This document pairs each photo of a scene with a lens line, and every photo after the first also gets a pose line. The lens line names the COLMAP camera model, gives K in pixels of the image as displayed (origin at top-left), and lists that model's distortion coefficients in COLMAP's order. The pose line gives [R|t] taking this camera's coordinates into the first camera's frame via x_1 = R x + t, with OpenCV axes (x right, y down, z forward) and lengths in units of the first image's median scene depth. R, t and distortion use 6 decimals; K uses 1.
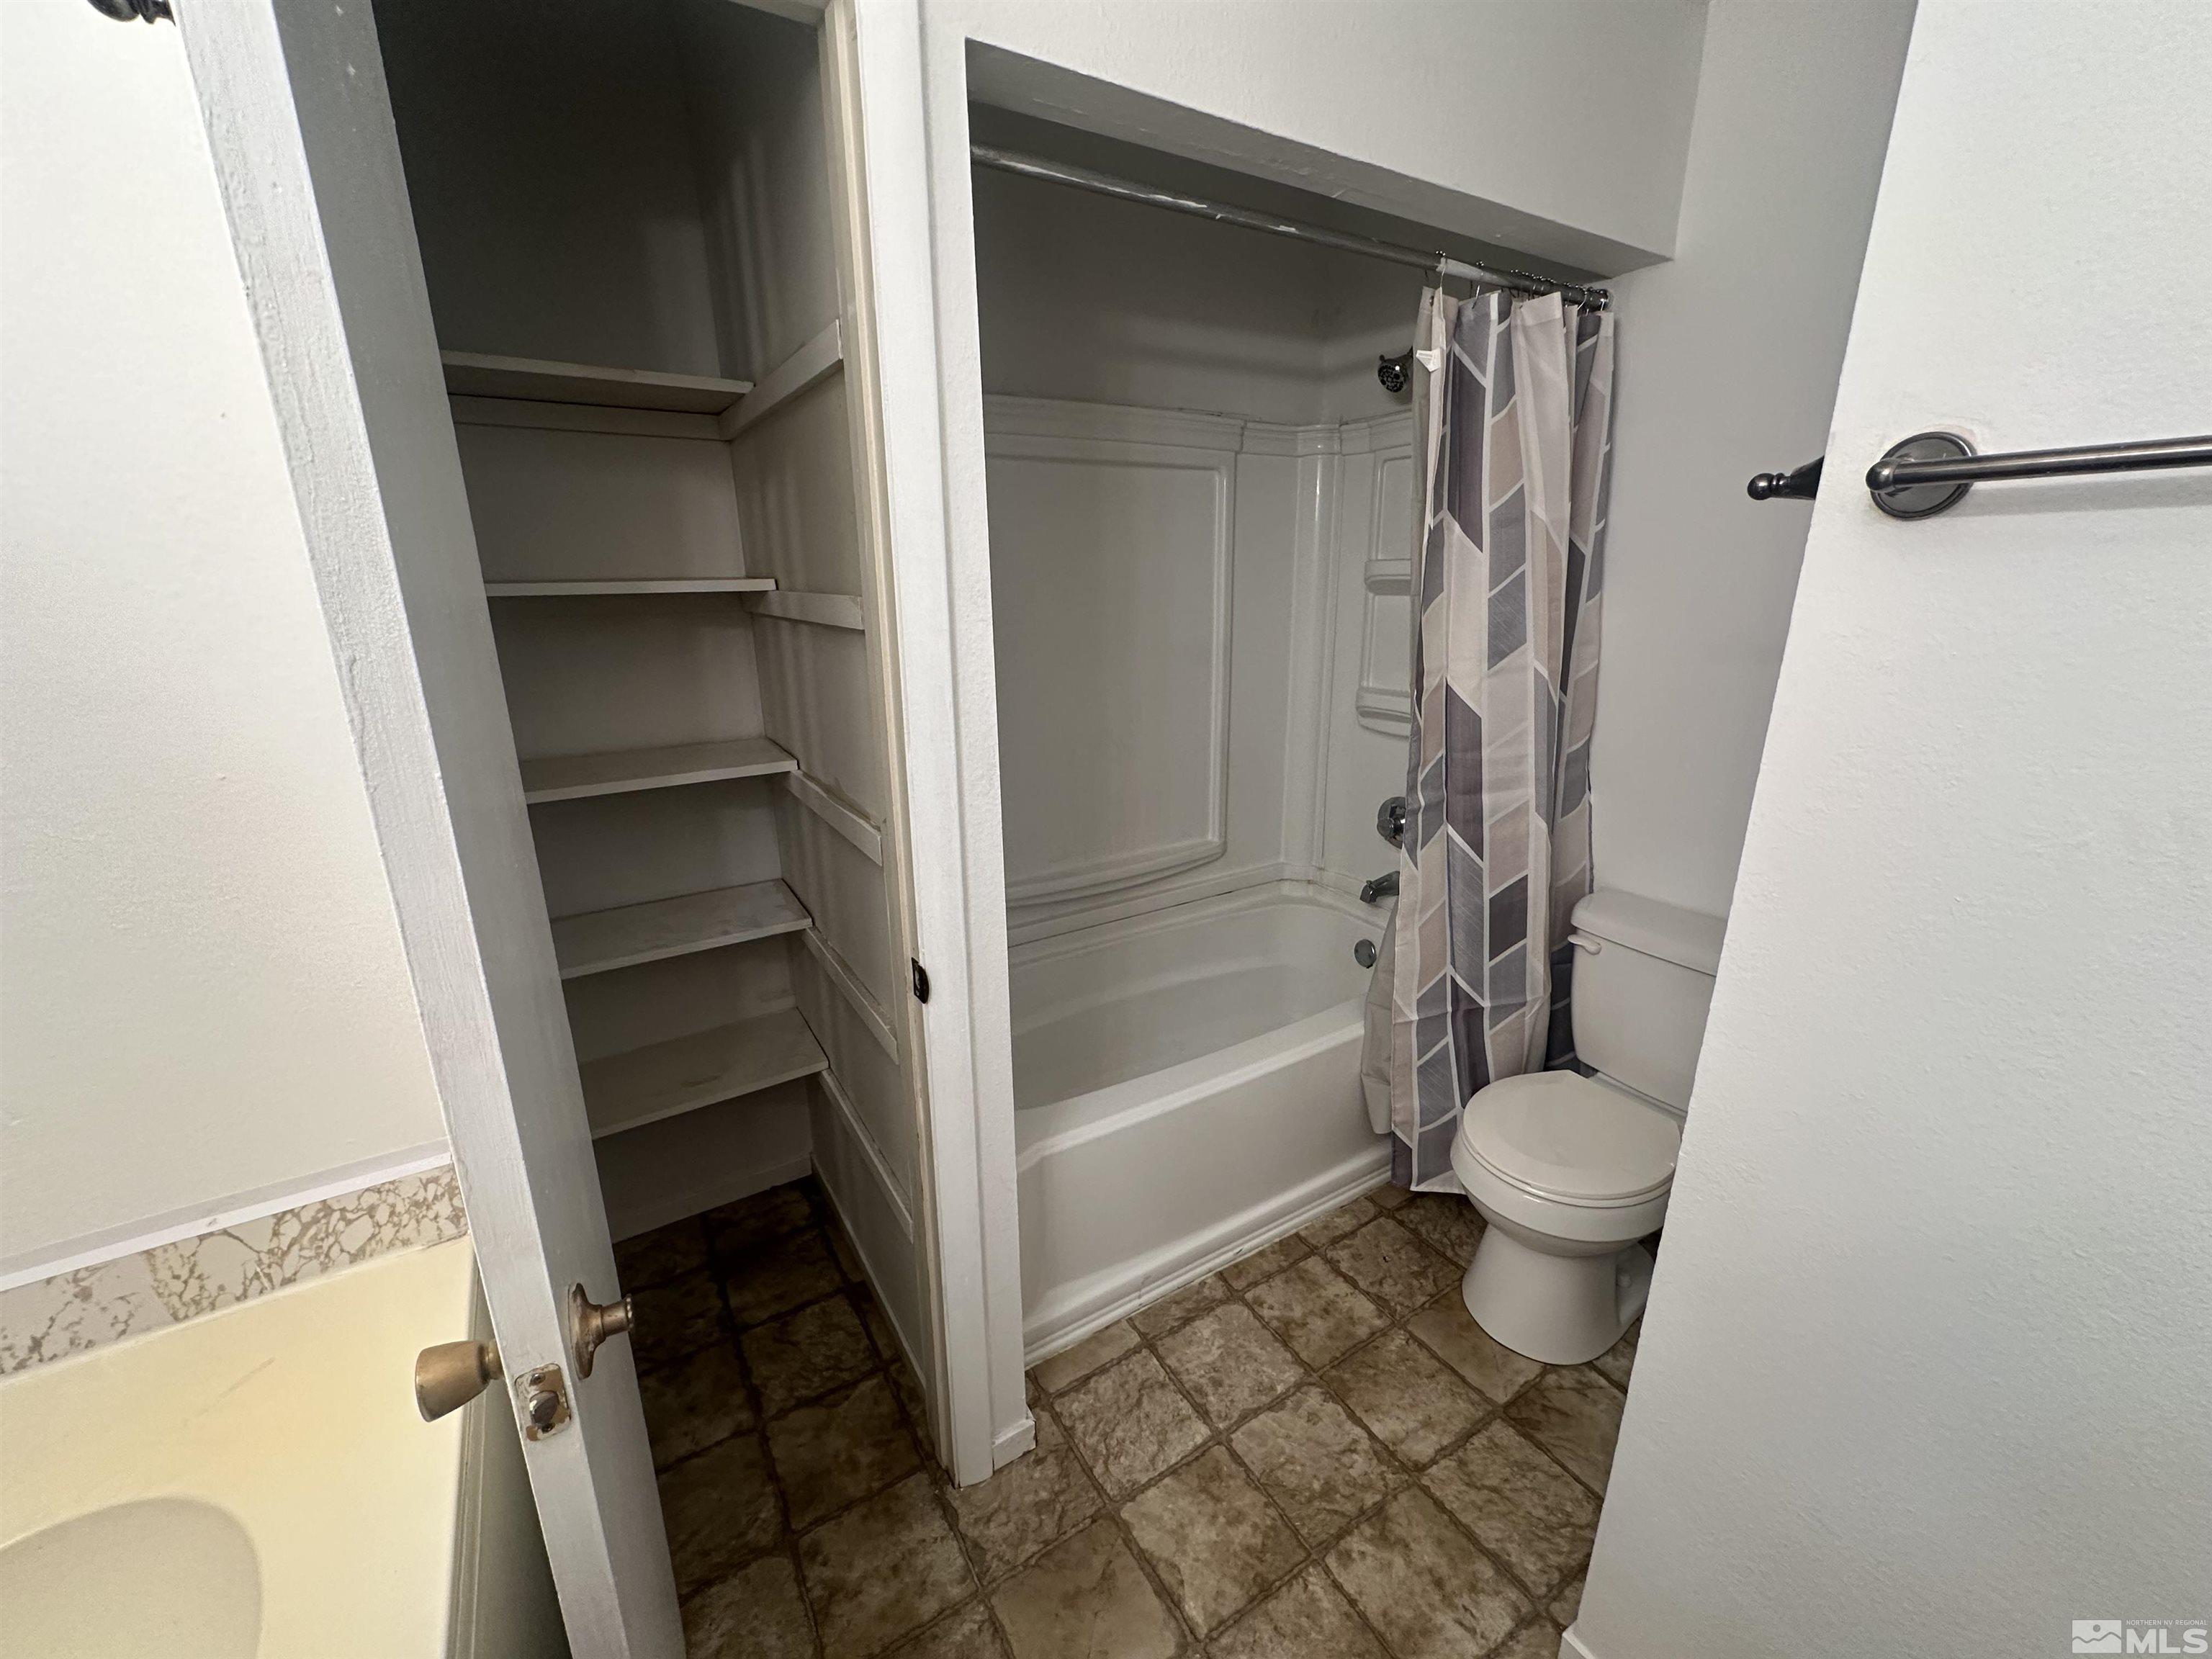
lens RADIAL K [[886.9, 0, 1104.2], [0, 886.9, 787.1], [0, 0, 1]] dist [-0.003116, -0.000618]
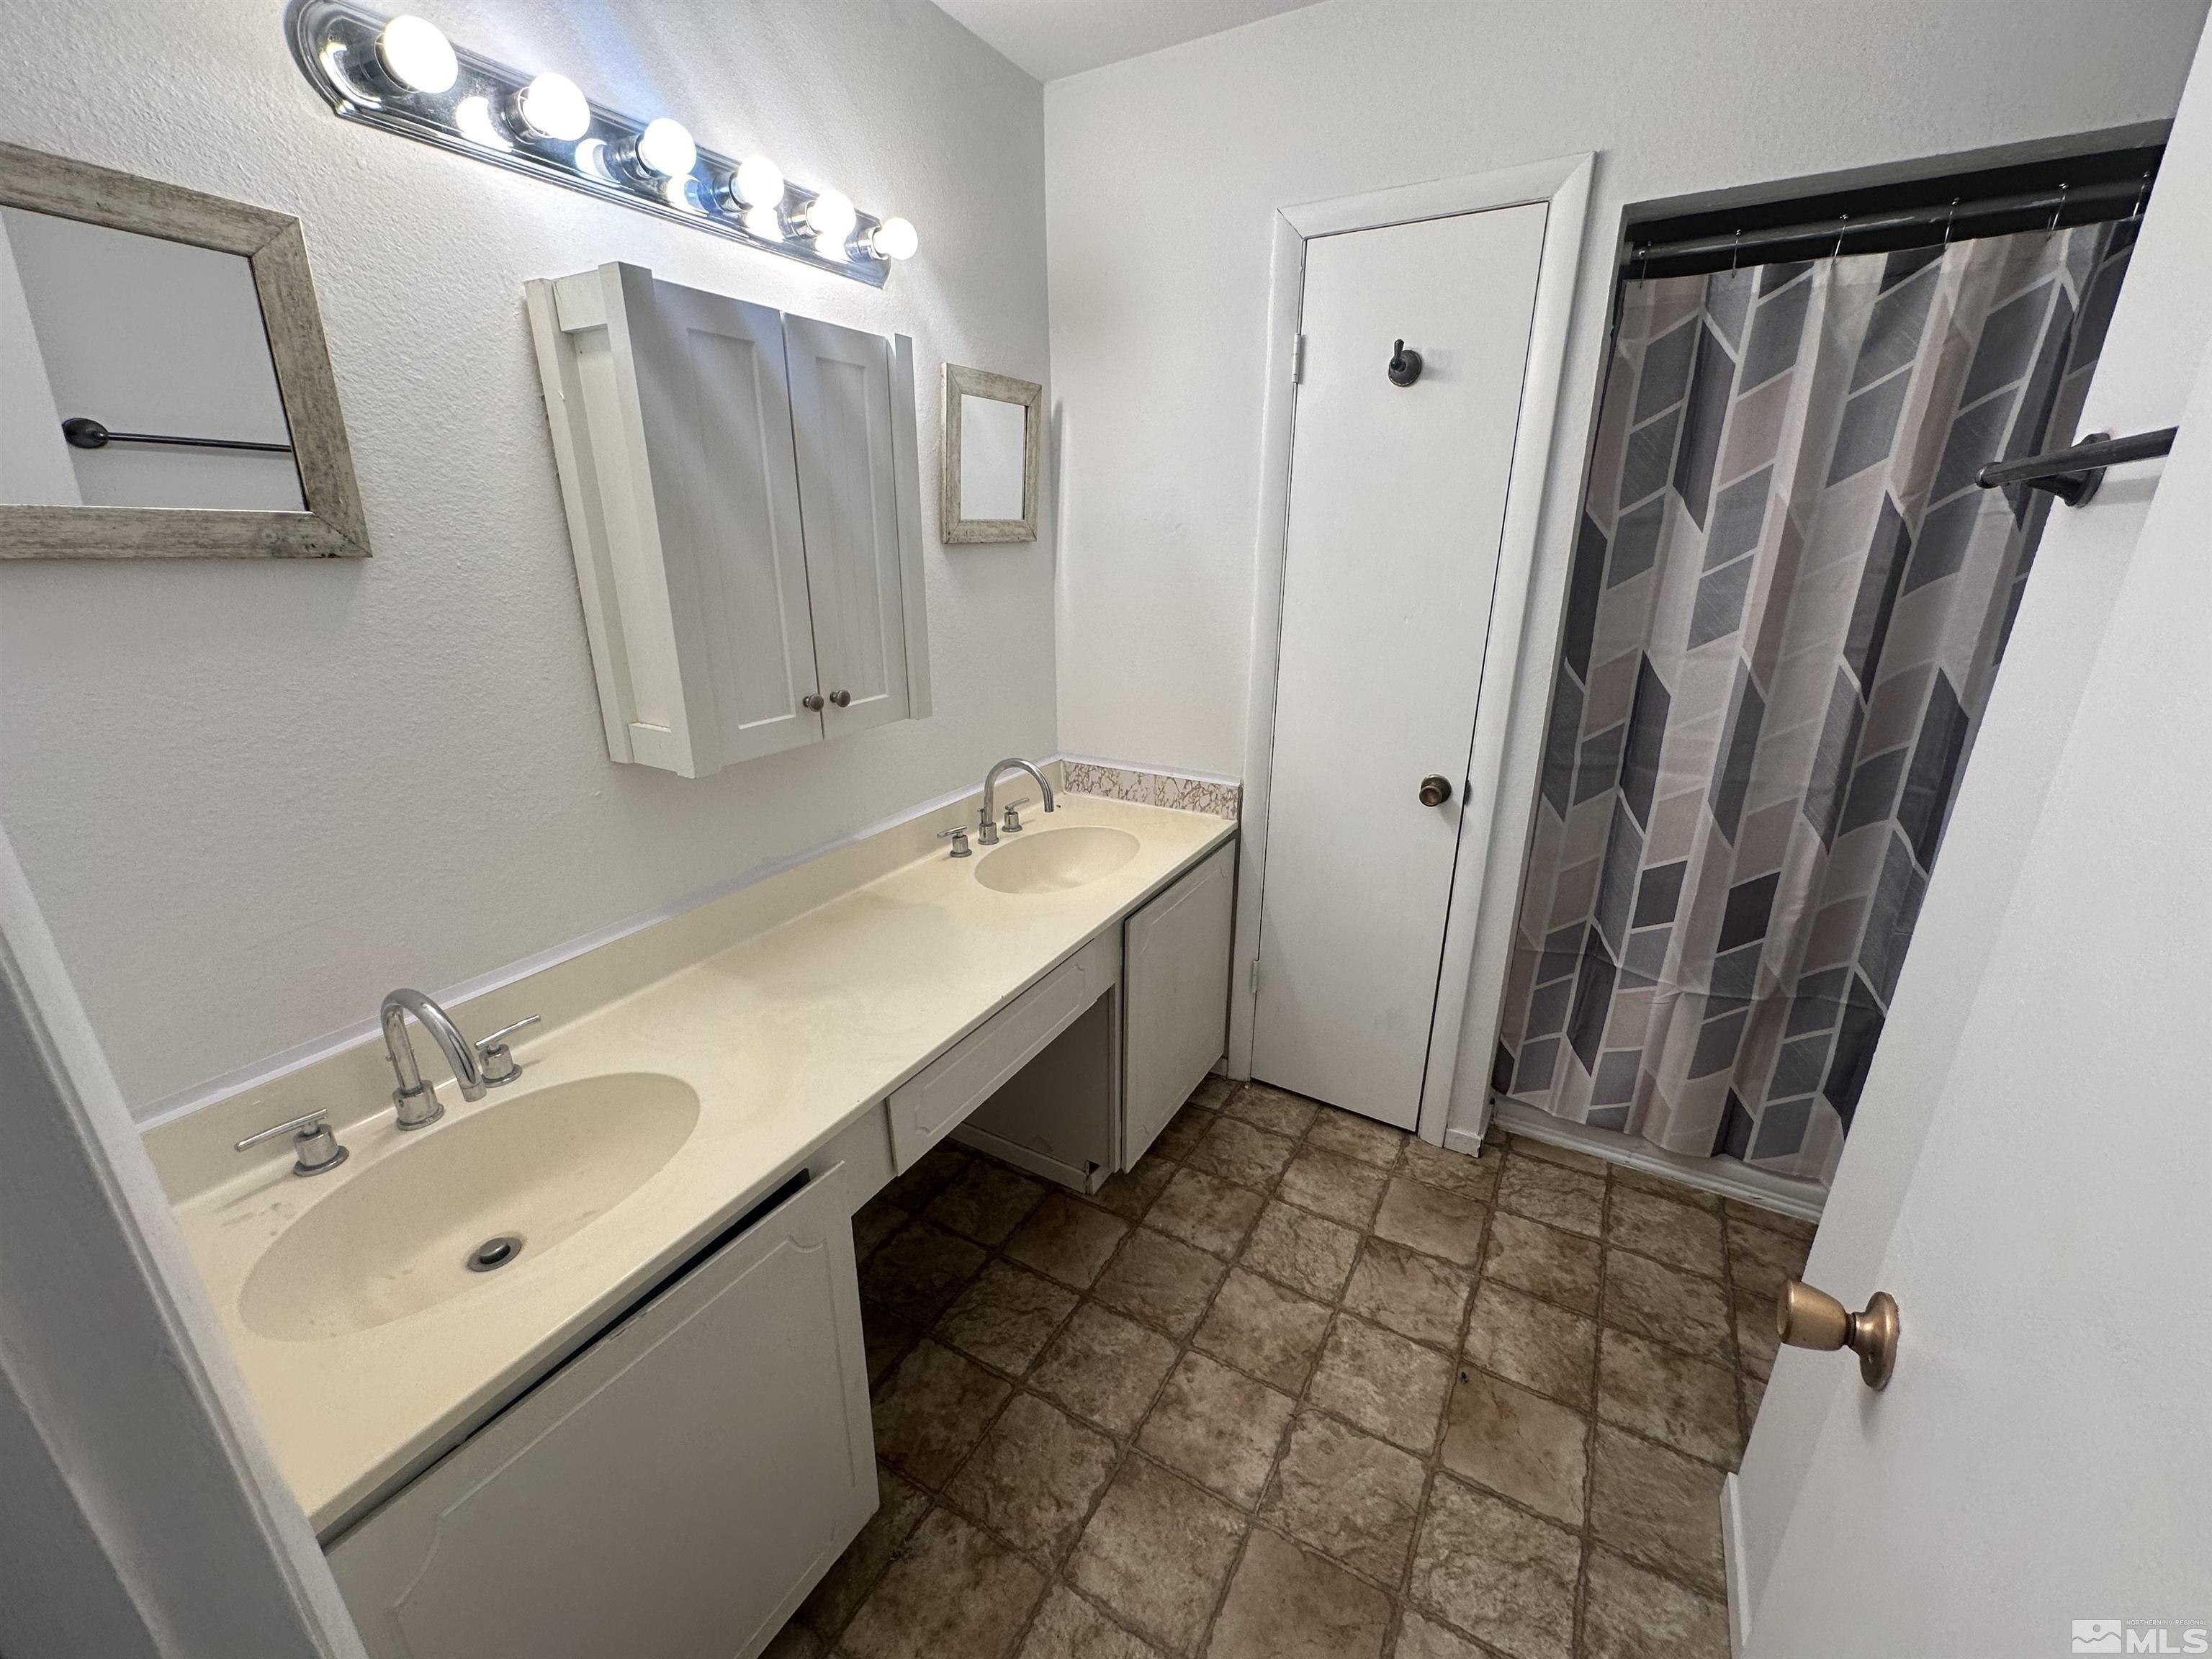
lens RADIAL K [[886.9, 0, 1100.4], [0, 886.9, 832.2], [0, 0, 1]] dist [-0.003116, -0.000618]
pose [[0.465967, 0.296395, -0.833681, 0.515965], [-0.209400, 0.952398, 0.221562, -0.080845], [0.859666, 0.071332, 0.505851, 0.309533]]
